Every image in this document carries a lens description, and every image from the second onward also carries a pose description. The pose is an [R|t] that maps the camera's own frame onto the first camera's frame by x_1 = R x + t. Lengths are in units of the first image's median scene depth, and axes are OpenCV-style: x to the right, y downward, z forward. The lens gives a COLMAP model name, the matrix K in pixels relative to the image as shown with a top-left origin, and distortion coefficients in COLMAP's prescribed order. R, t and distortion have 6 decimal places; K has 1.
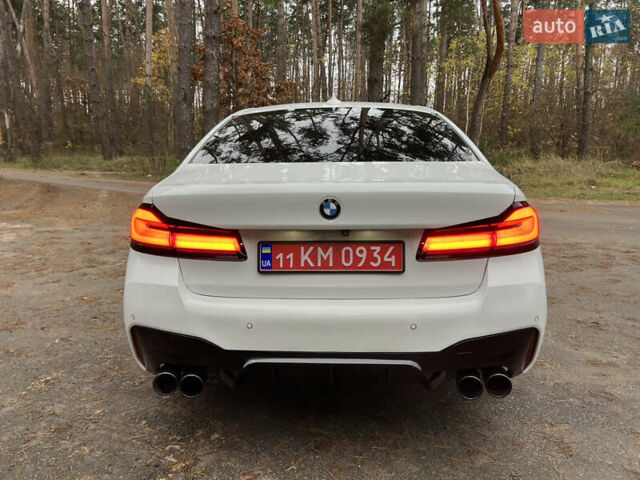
lens RADIAL K [[486.2, 0, 320.0], [0, 486.2, 240.0], [0, 0, 1]] dist [0.061308, -0.066321]
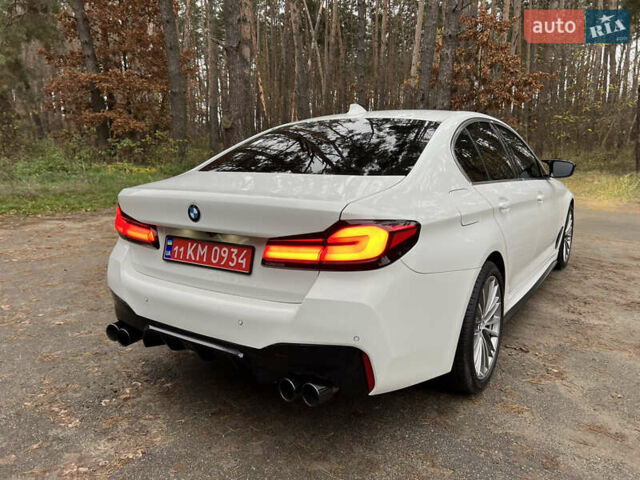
lens RADIAL K [[483.5, 0, 318.0], [0, 483.5, 243.0], [0, 0, 1]] dist [0.060144, -0.060133]
pose [[0.853278, 0.100405, -0.511698, 0.861736], [-0.094051, 0.994828, 0.038372, -0.062479], [0.512904, 0.015384, 0.858308, 0.122057]]
